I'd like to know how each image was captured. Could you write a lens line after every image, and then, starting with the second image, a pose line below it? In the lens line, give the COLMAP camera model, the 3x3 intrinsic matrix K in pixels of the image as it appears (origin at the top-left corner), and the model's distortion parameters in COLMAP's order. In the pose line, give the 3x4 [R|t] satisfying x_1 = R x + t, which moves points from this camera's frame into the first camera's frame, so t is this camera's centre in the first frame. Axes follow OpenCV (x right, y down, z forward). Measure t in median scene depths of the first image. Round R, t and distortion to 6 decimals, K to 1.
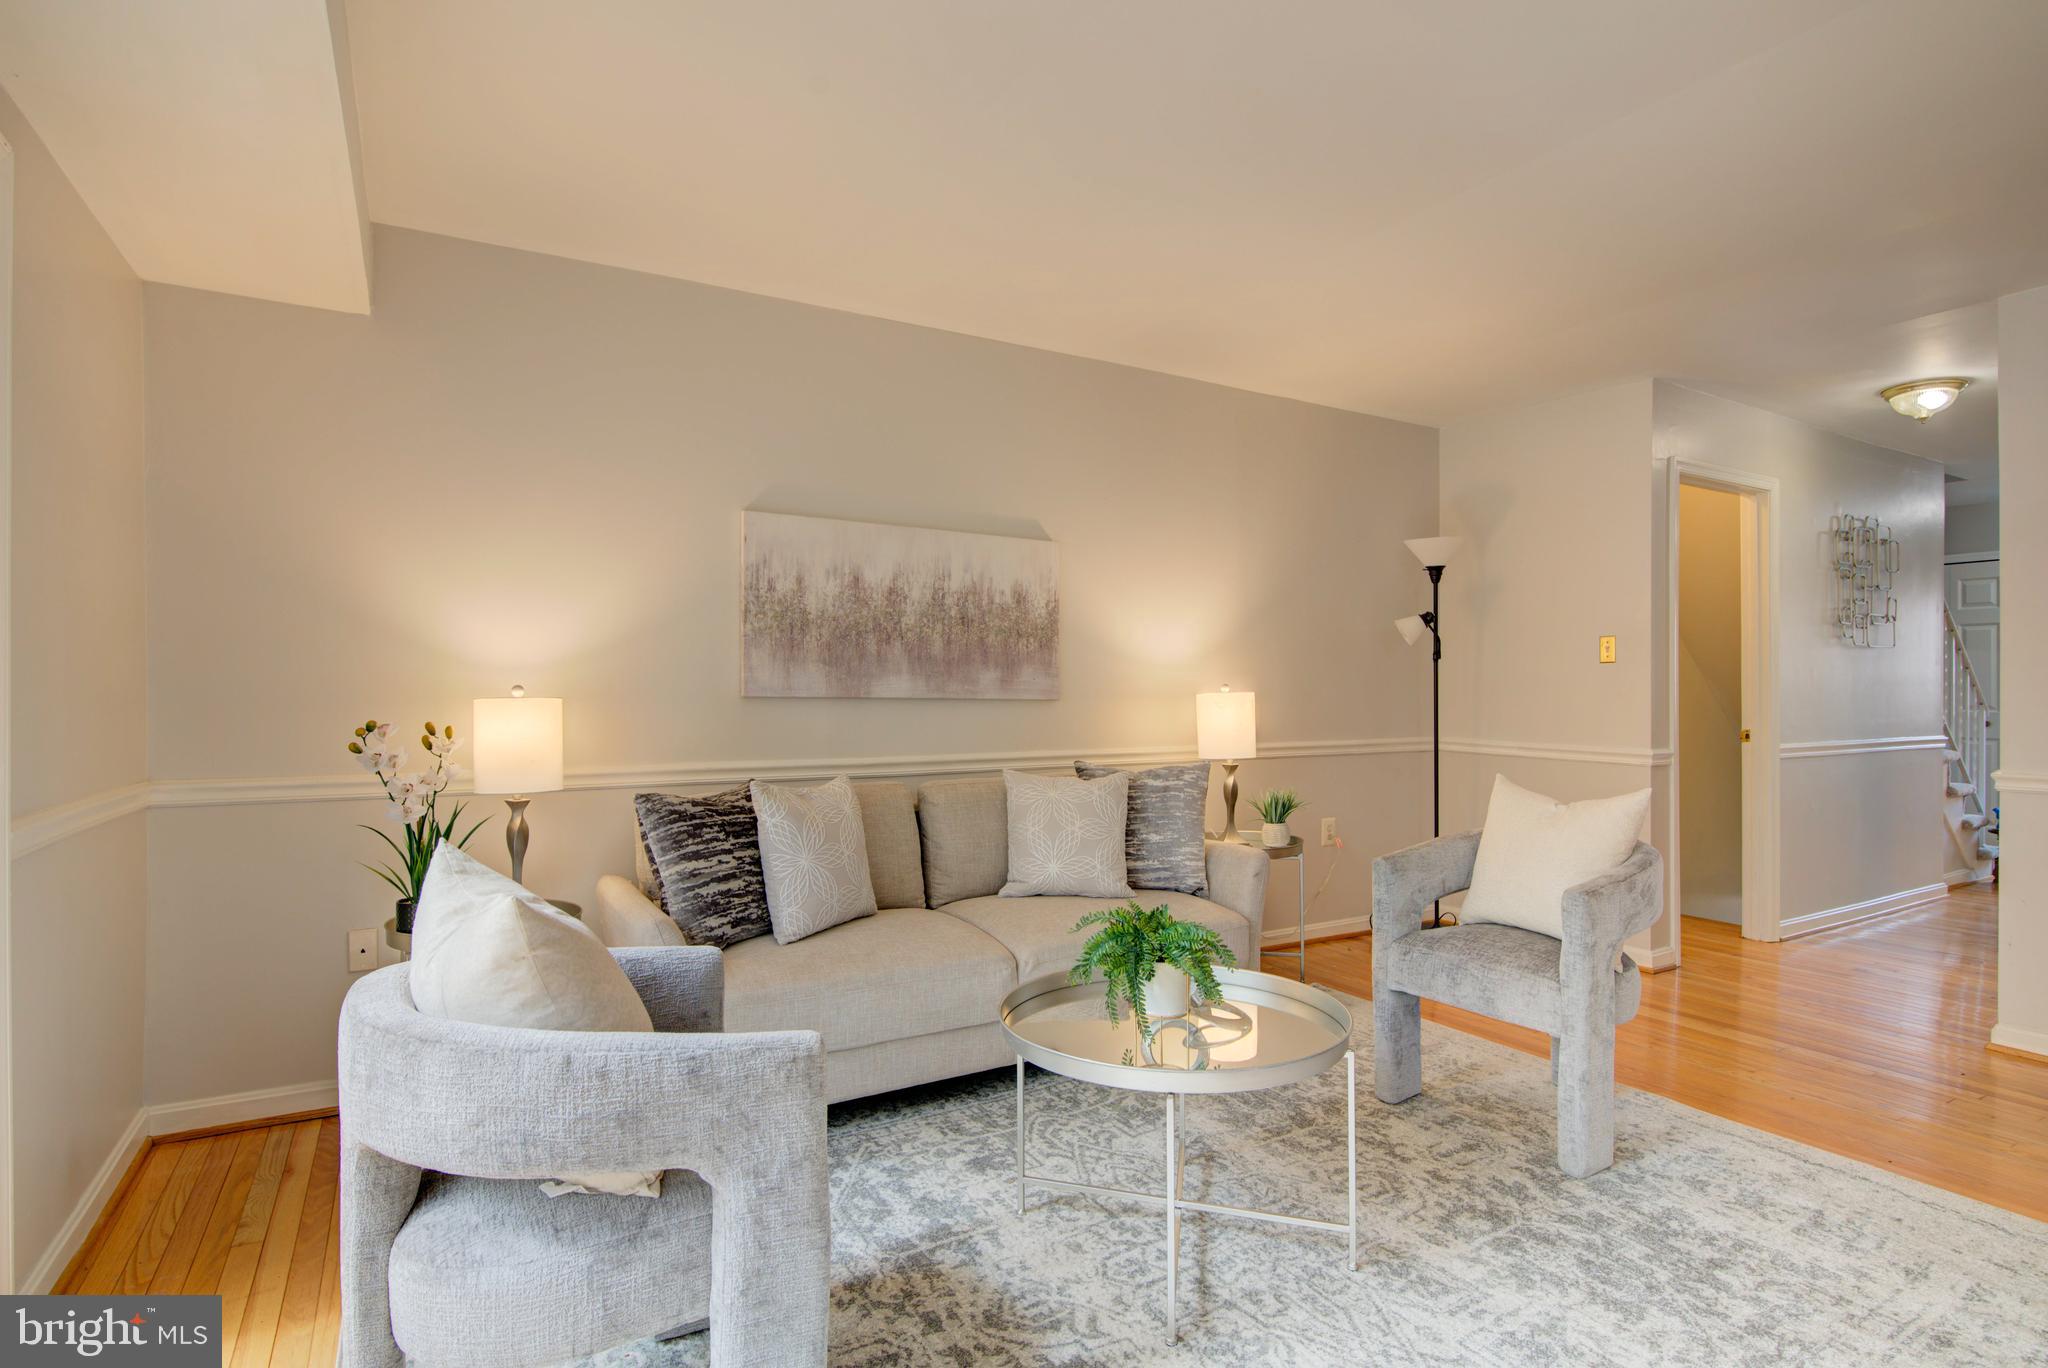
lens RADIAL K [[1036.6, 0, 1028.9], [0, 1036.6, 693.5], [0, 0, 1]] dist [-0.014350, 0.000617]
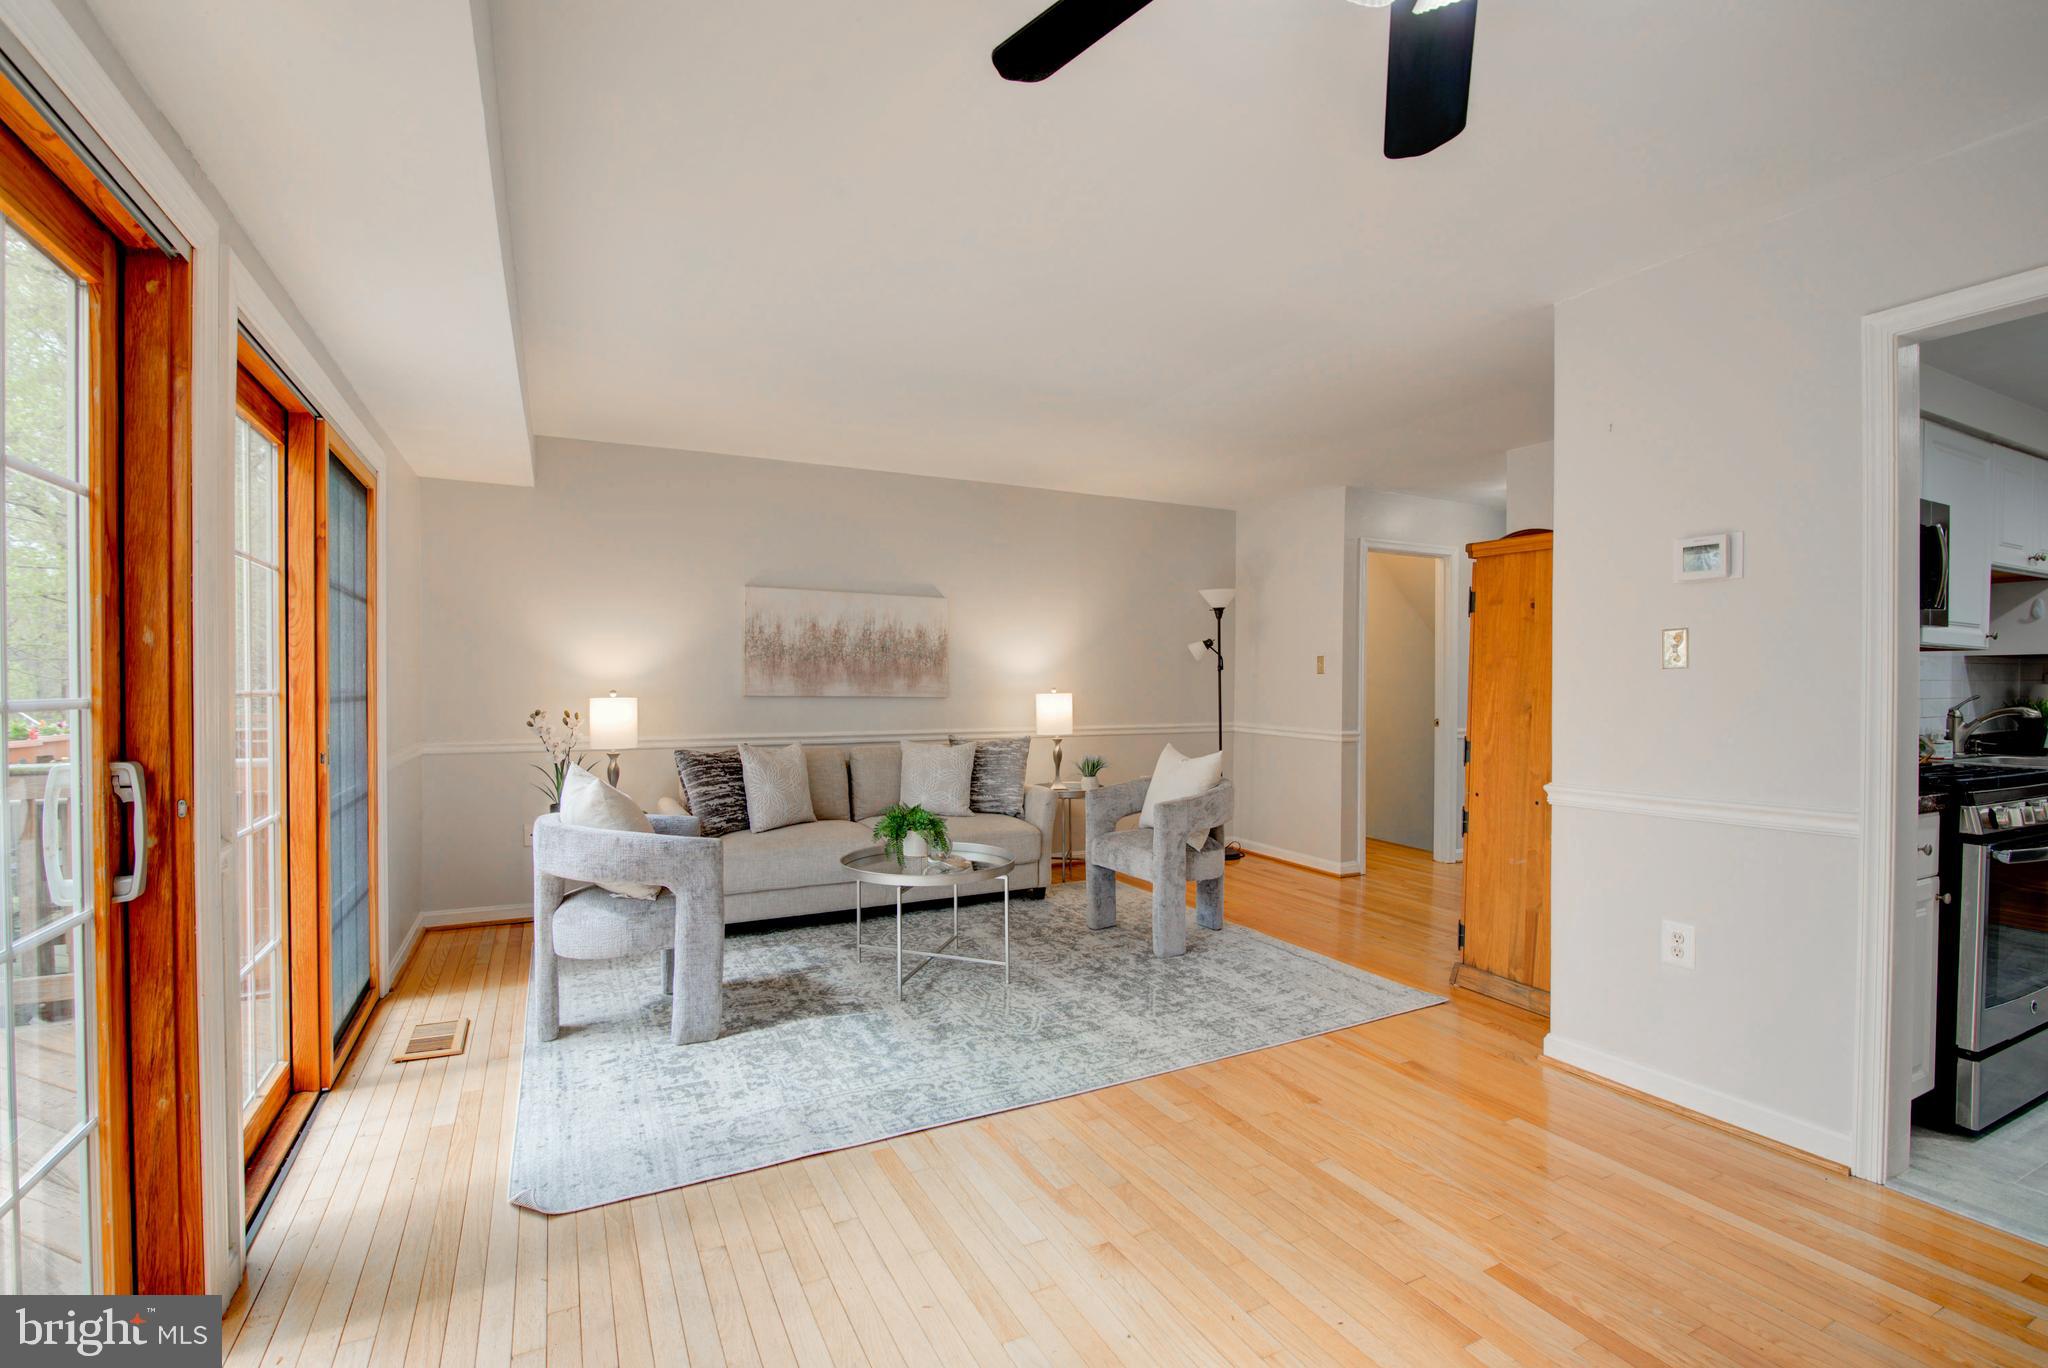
lens RADIAL K [[920.3, 0, 1026.5], [0, 920.3, 694.7], [0, 0, 1]] dist [-0.020256, 0.000772]
pose [[0.998249, 0.004093, -0.059003, 0.319292], [-0.003330, 0.999910, 0.013020, -0.023065], [0.059051, -0.012801, 0.998173, -0.555382]]
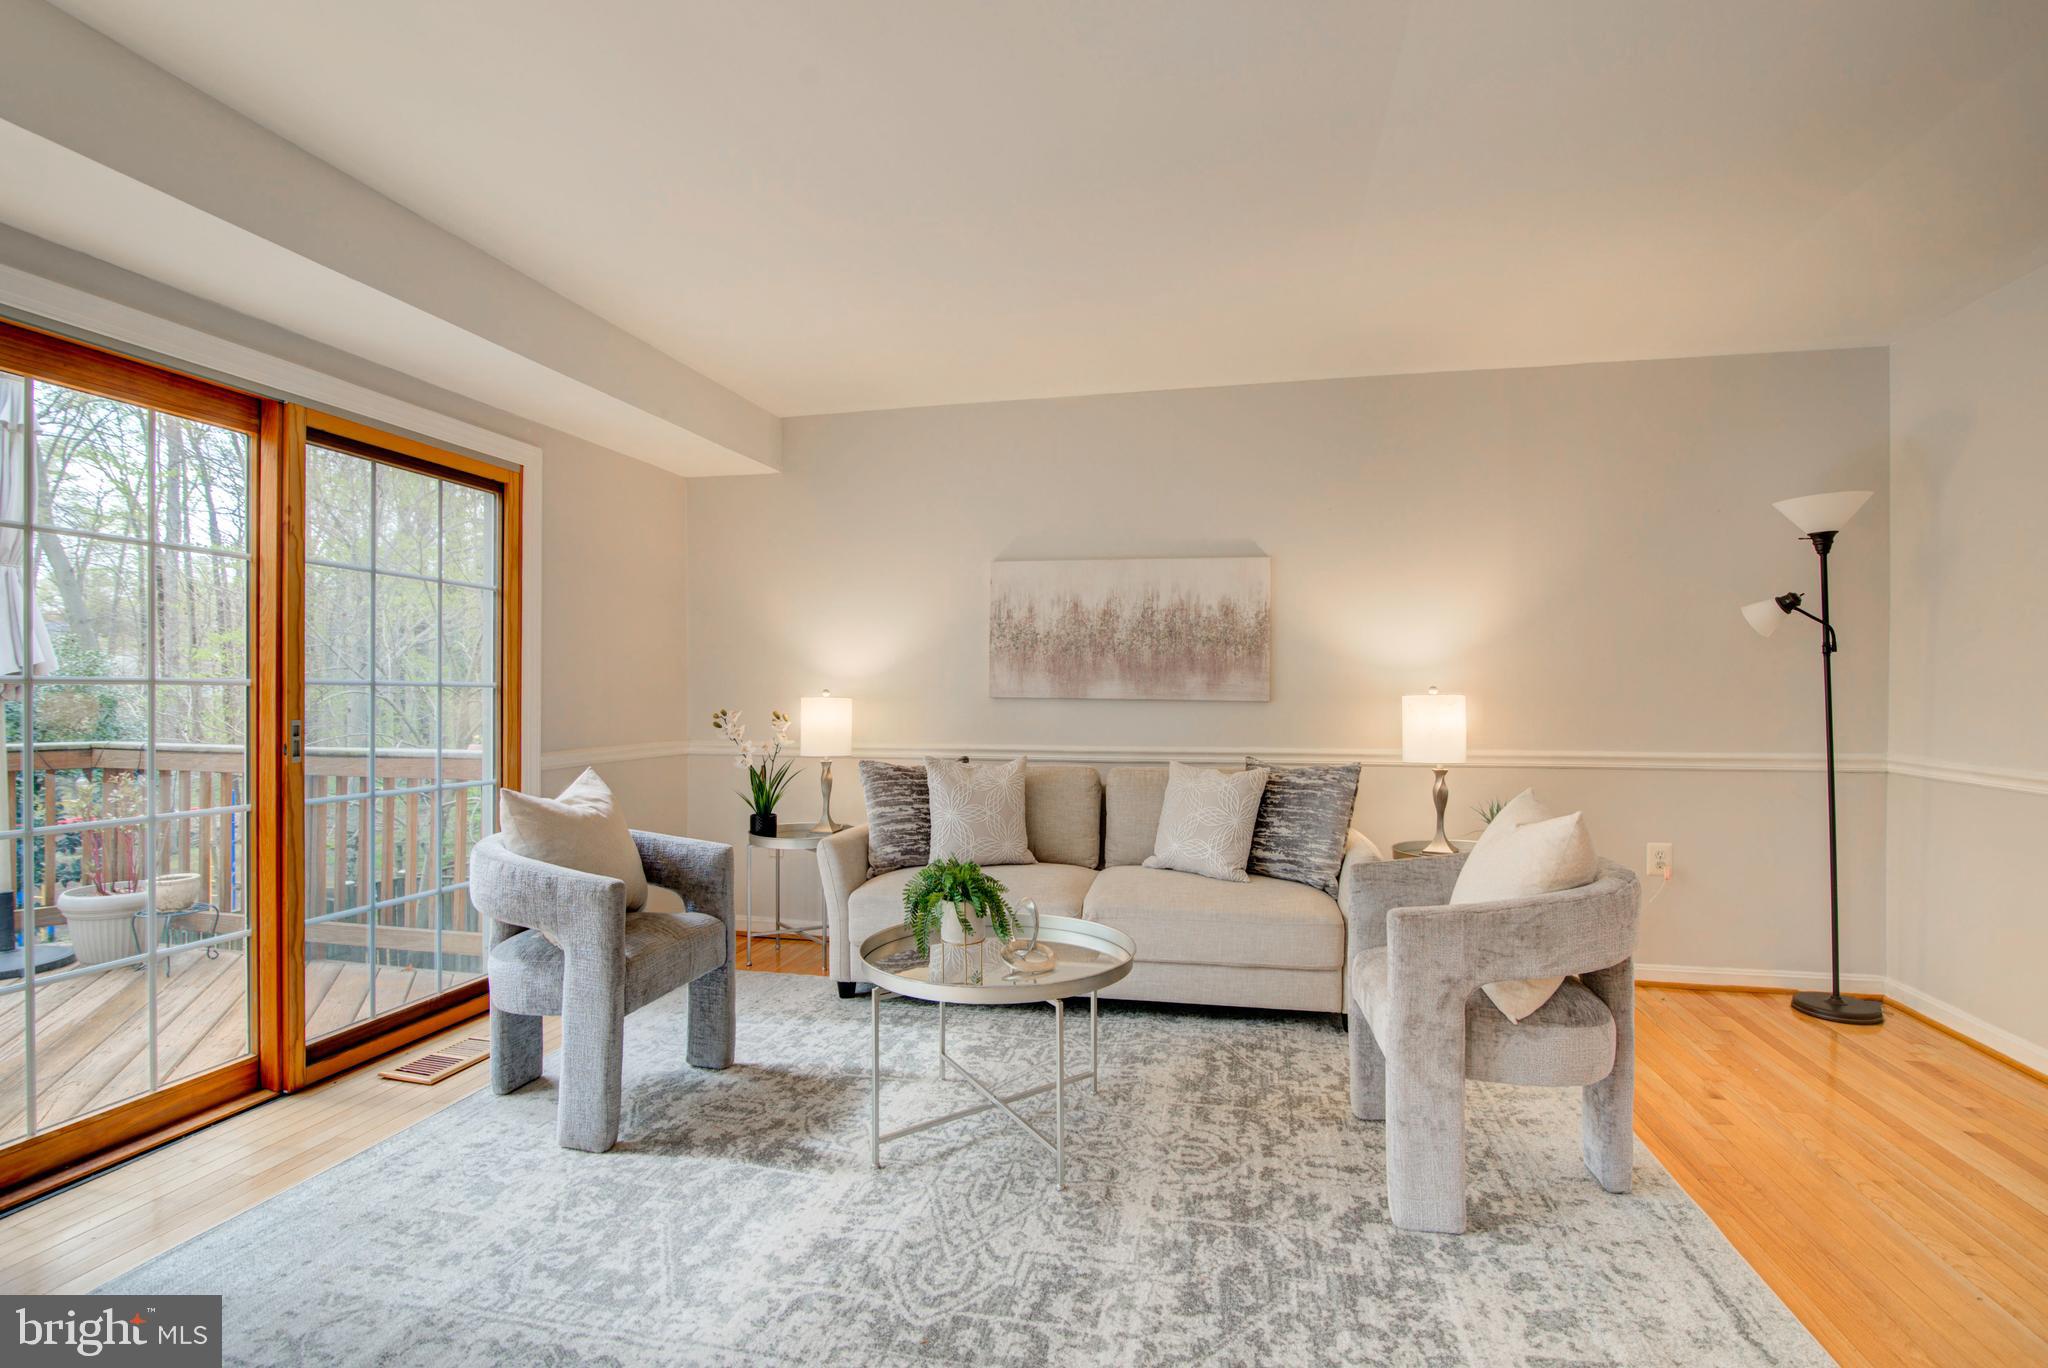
lens RADIAL K [[942.4, 0, 1031.2], [0, 942.4, 693.5], [0, 0, 1]] dist [-0.016881, 0.000203]
pose [[0.732409, 0.000709, -0.680865, 0.709129], [-0.002345, 0.999996, -0.001481, -0.000366], [0.680861, 0.002681, 0.732408, 0.139783]]
